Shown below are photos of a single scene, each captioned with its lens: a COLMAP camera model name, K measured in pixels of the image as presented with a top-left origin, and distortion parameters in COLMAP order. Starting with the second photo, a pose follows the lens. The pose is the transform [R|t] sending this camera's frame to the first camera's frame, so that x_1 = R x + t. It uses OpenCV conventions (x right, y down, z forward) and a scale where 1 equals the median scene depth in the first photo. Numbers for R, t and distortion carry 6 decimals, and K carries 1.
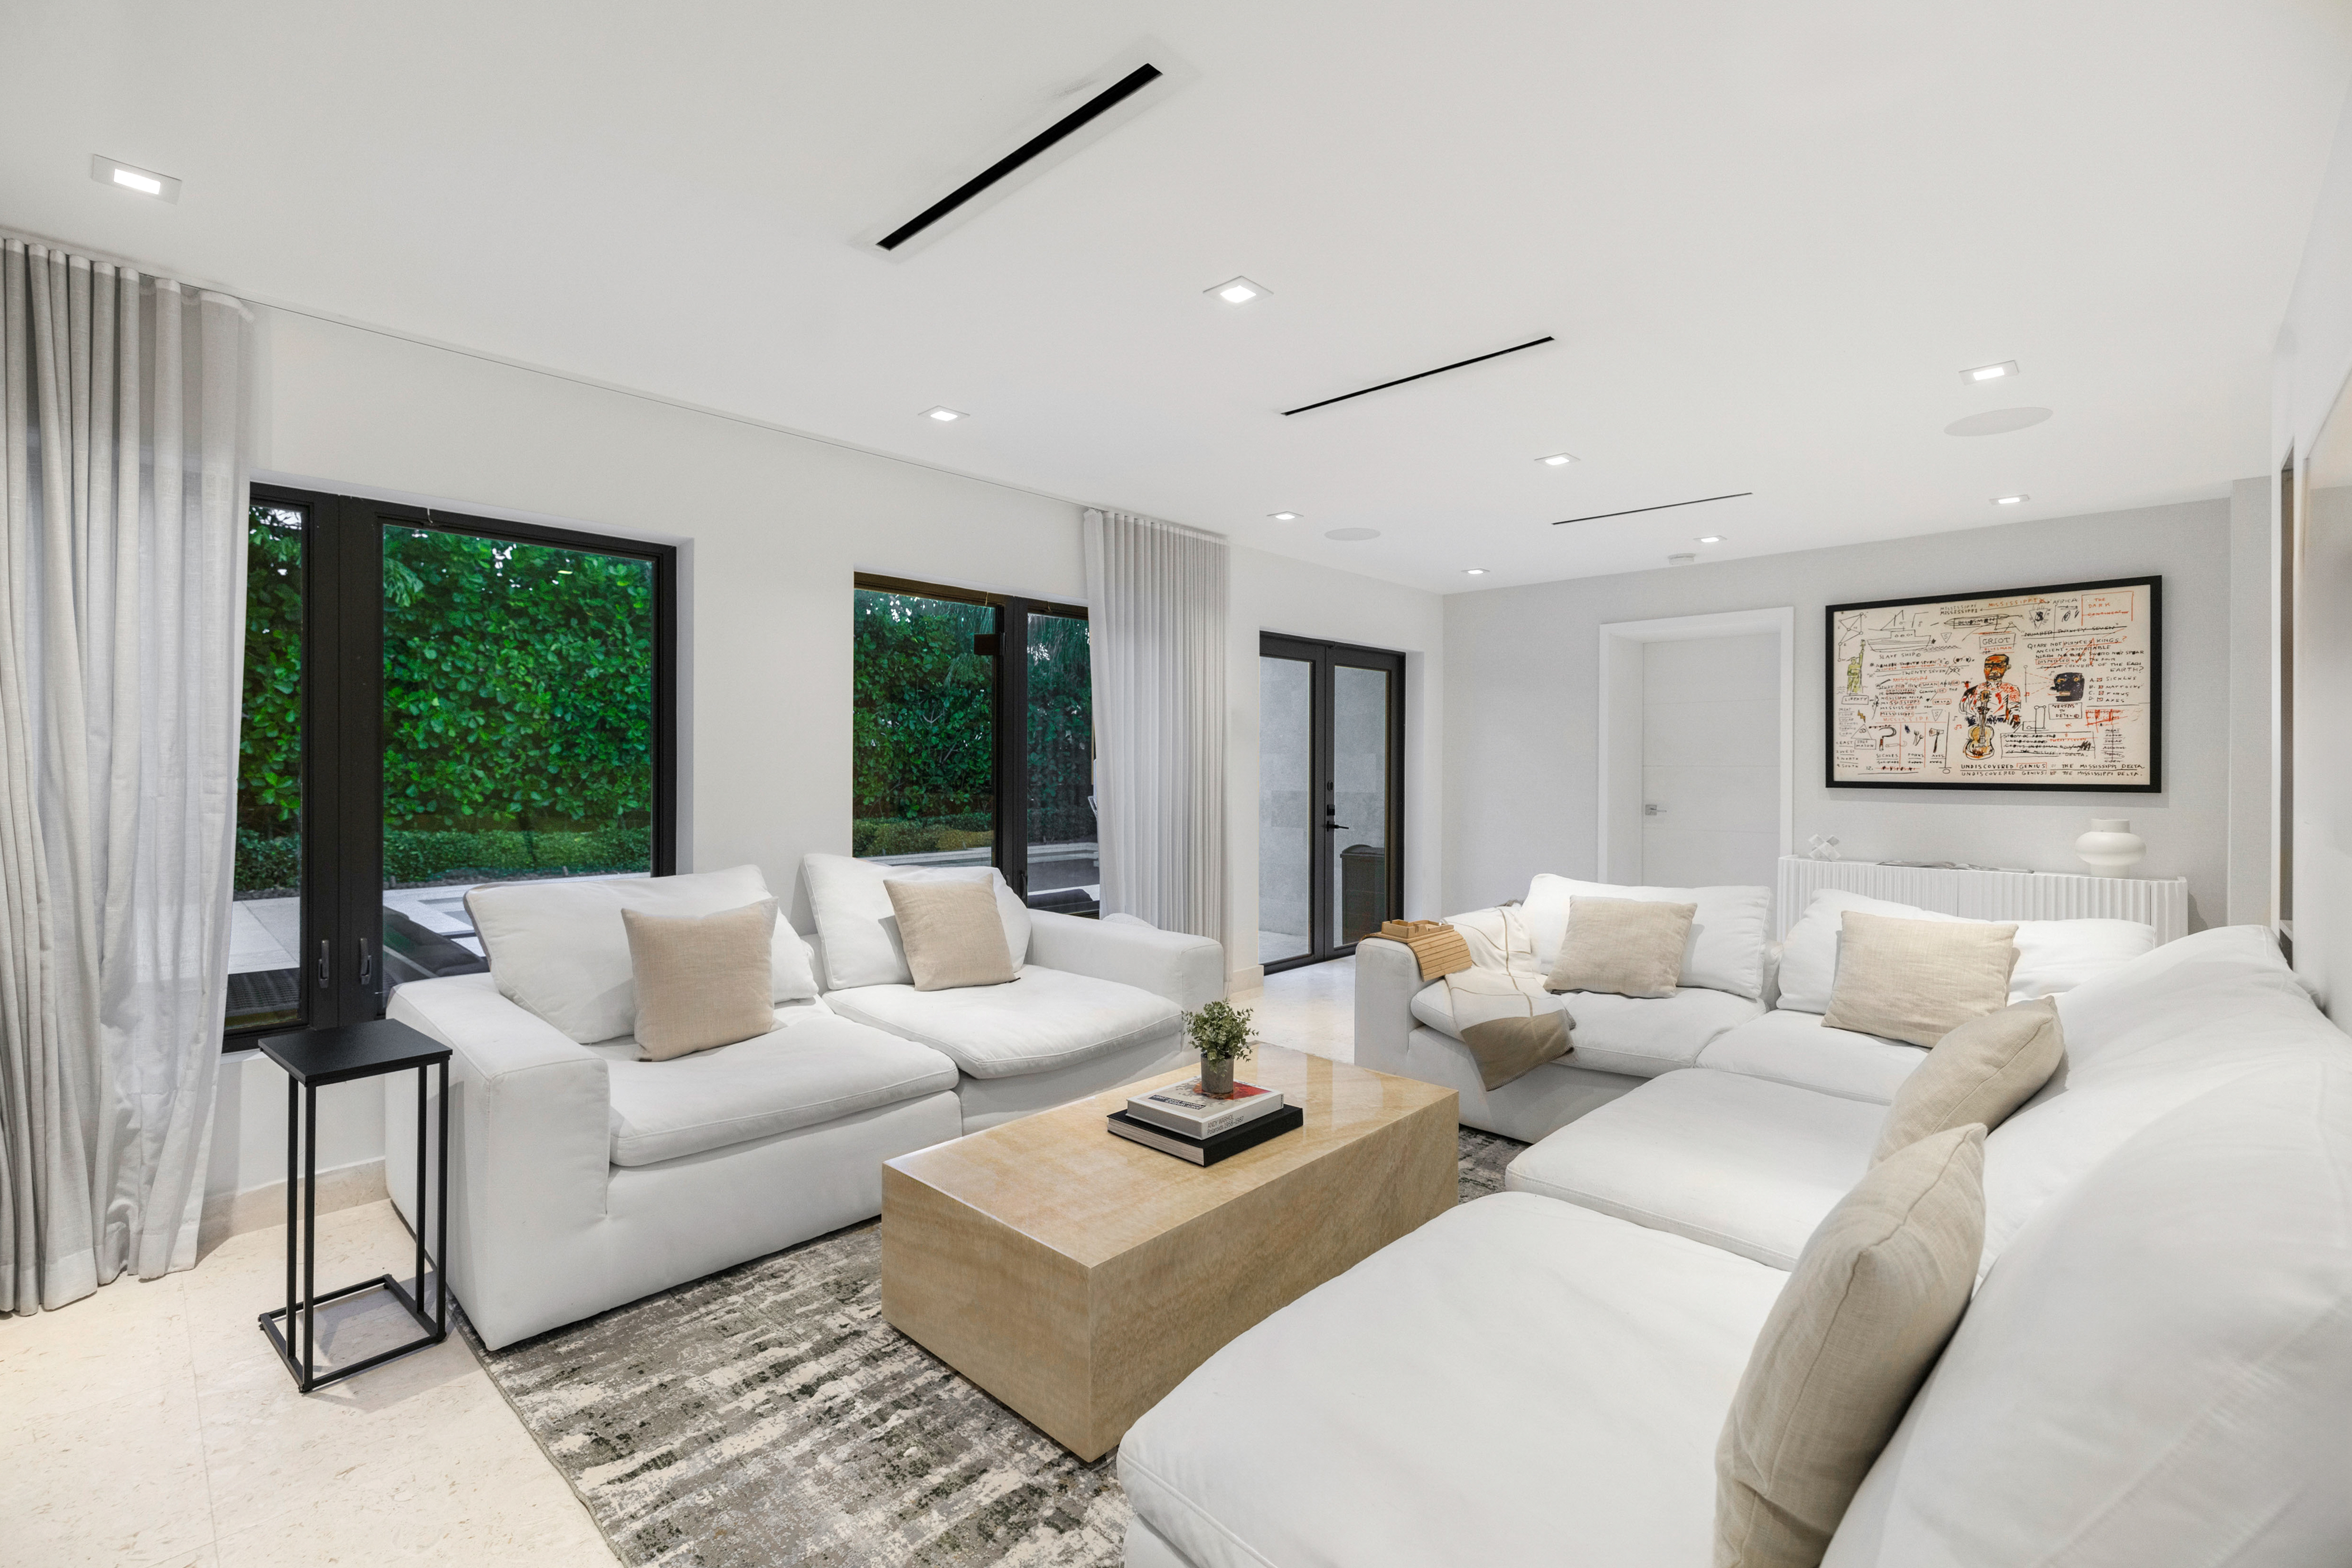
lens RADIAL K [[1013.8, 0, 1160.9], [0, 1013.8, 770.4], [0, 0, 1]] dist [0.005037, -0.000609]
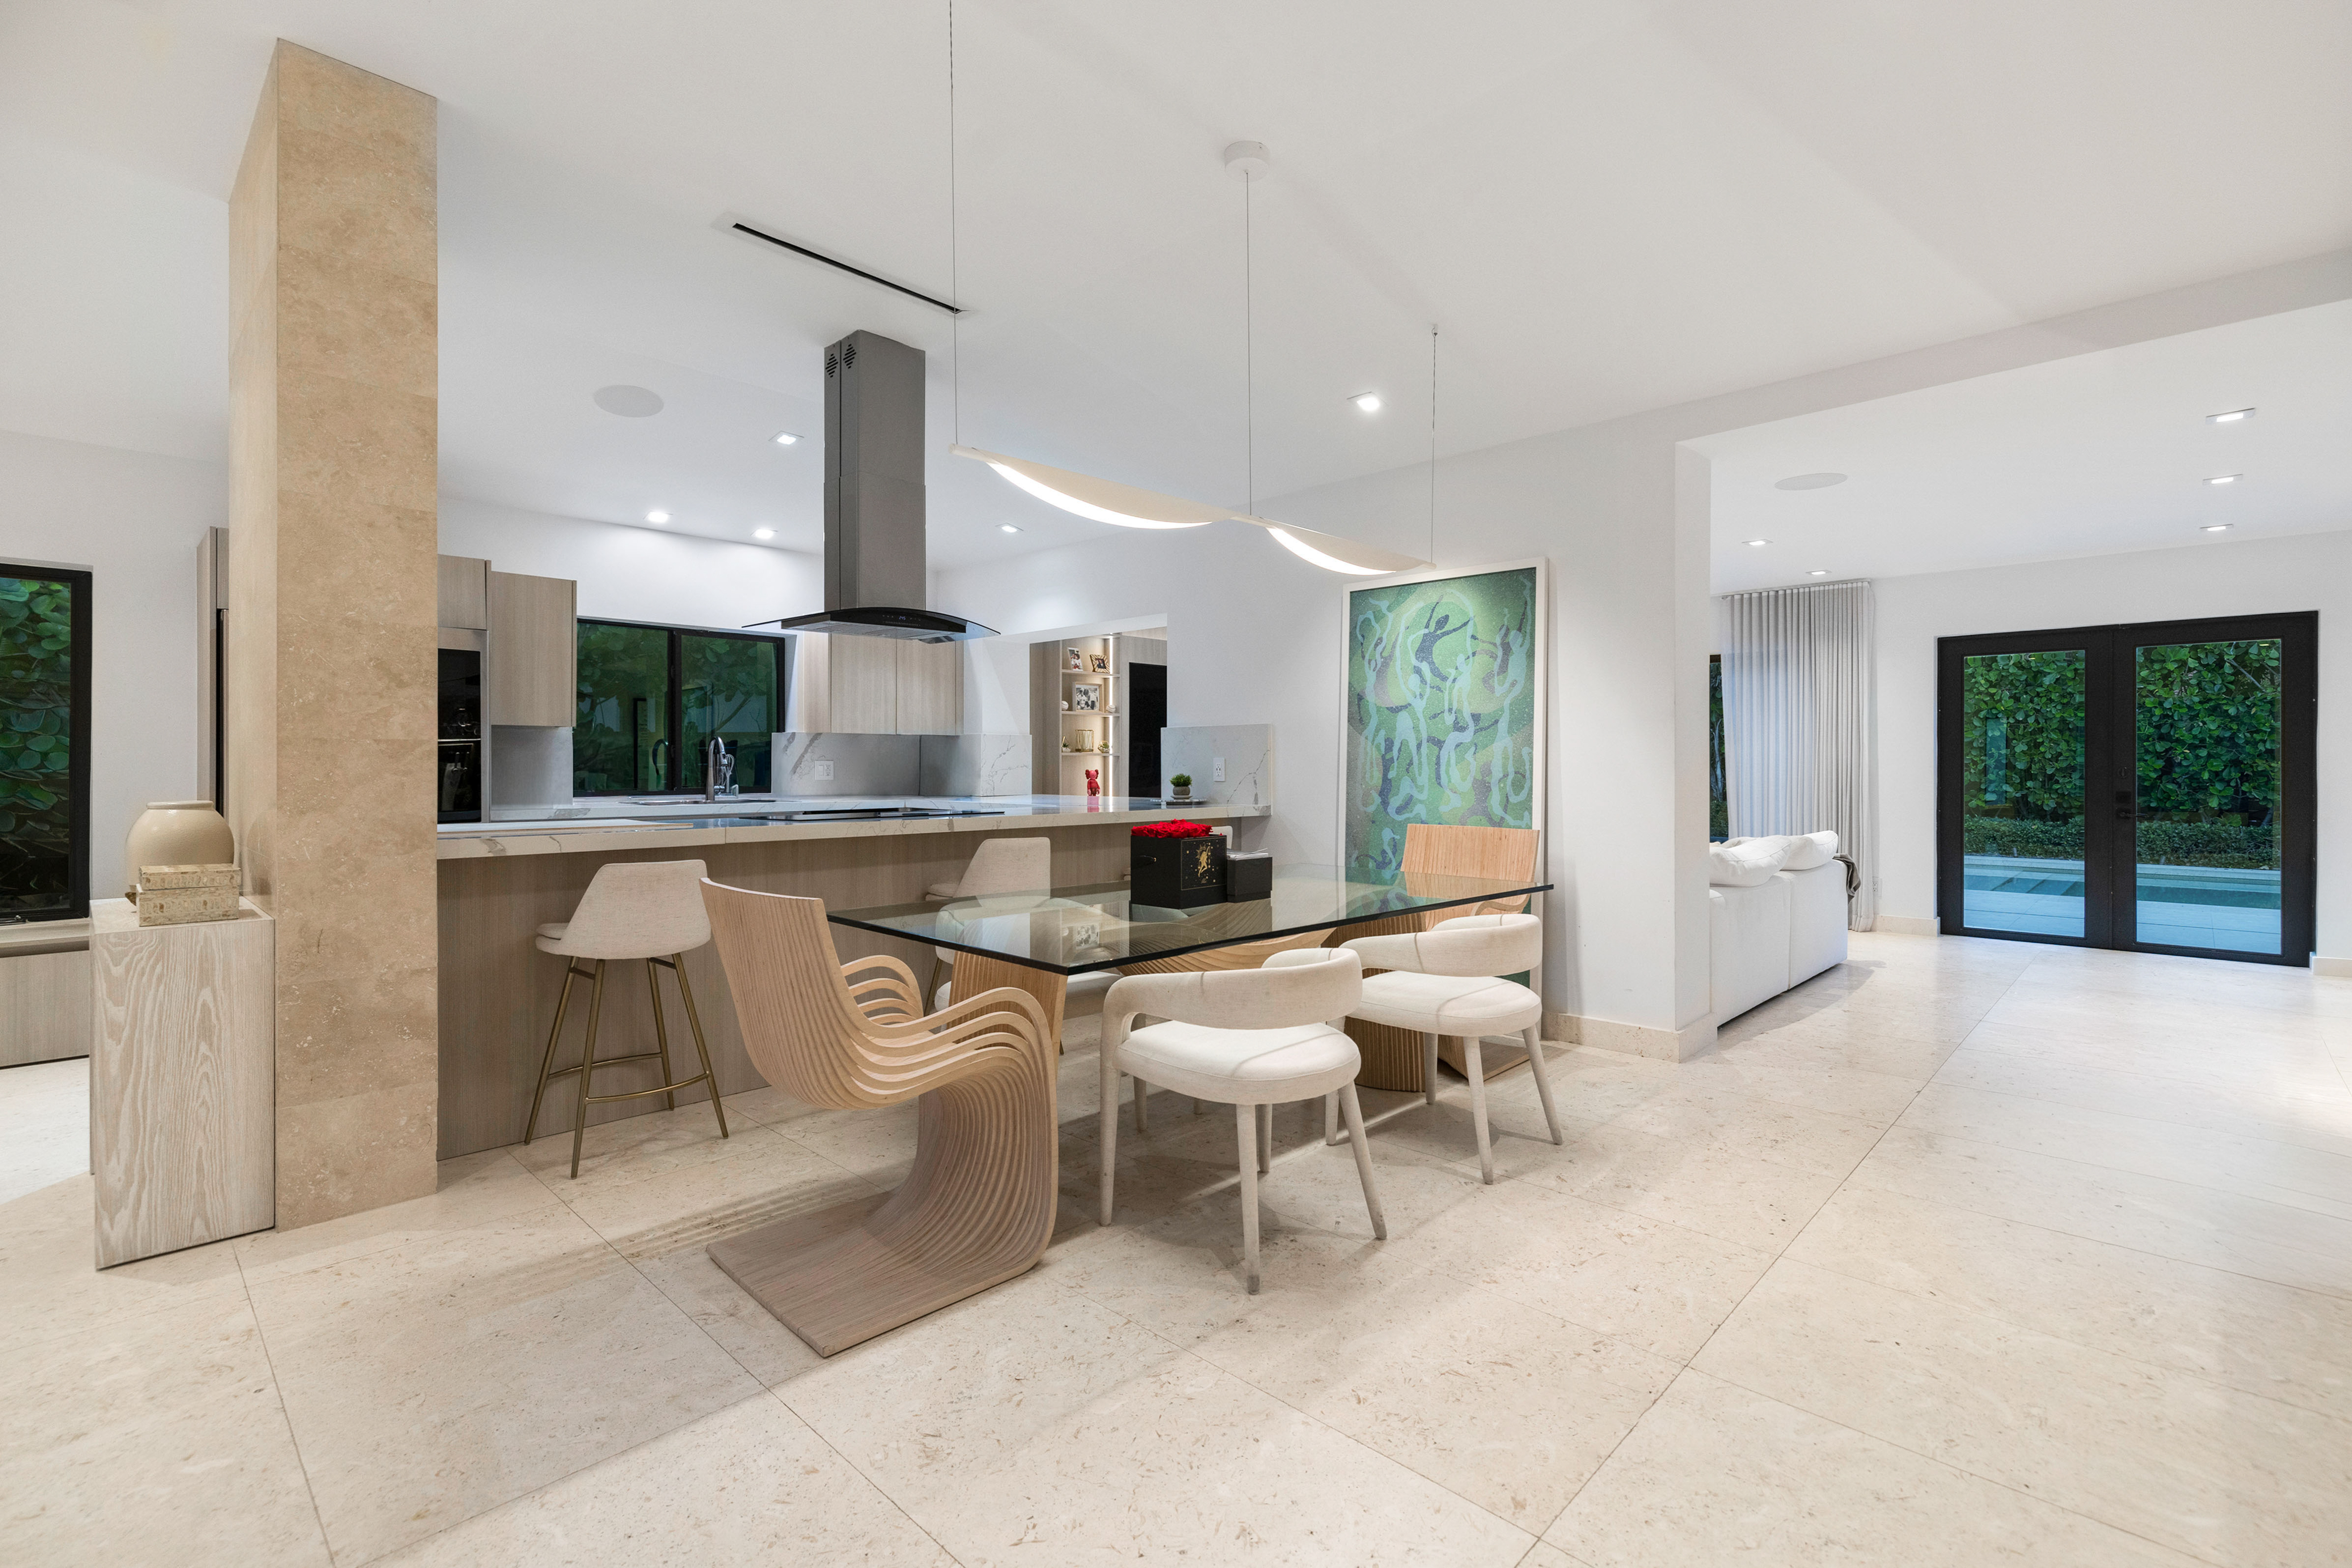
lens RADIAL K [[1013.8, 0, 1212.2], [0, 1013.8, 761.1], [0, 0, 1]] dist [0.005037, -0.000609]
pose [[0.017935, -0.004663, -0.999828, 1.218681], [-0.009044, 0.999947, -0.004826, 0.018381], [0.999798, 0.009129, 0.017892, 0.119448]]
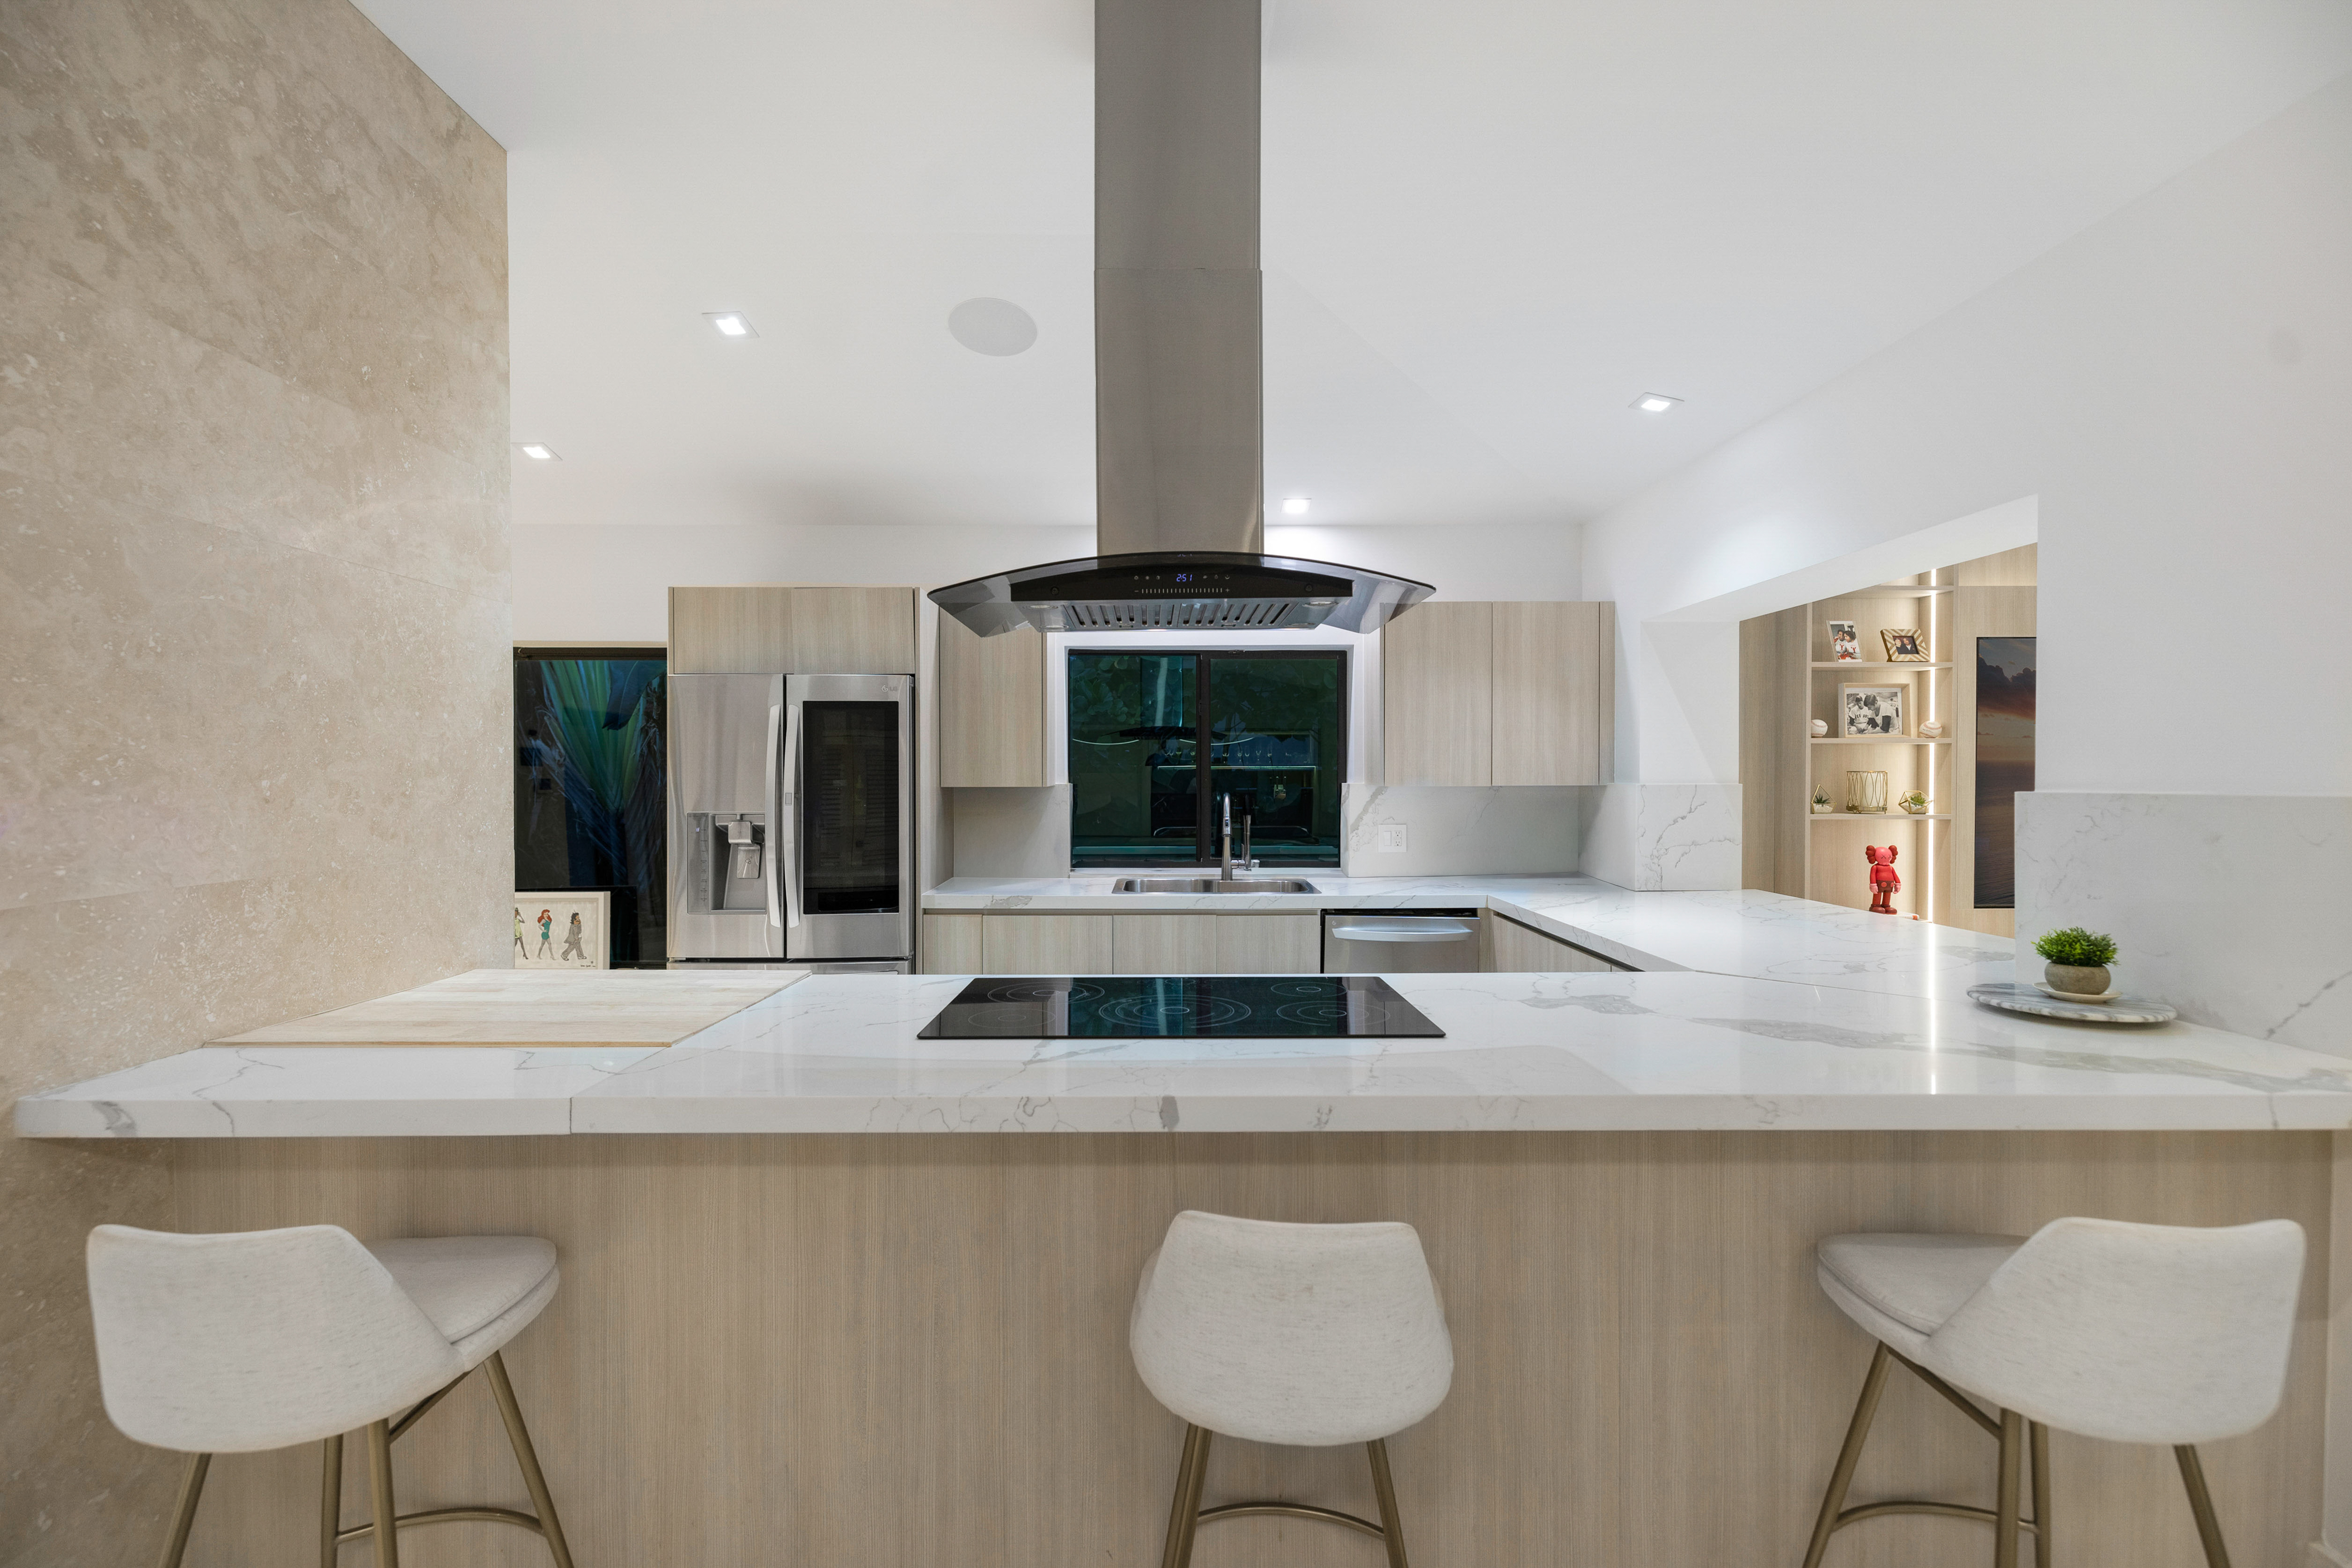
lens RADIAL K [[1013.9, 0, 1164.6], [0, 1013.9, 786.7], [0, 0, 1]] dist [0.005037, -0.000609]
pose [[-0.705495, 0.003499, -0.708706, 0.730641], [-0.006612, 0.999912, 0.011518, -0.022348], [0.708684, 0.012812, -0.705410, 0.130770]]
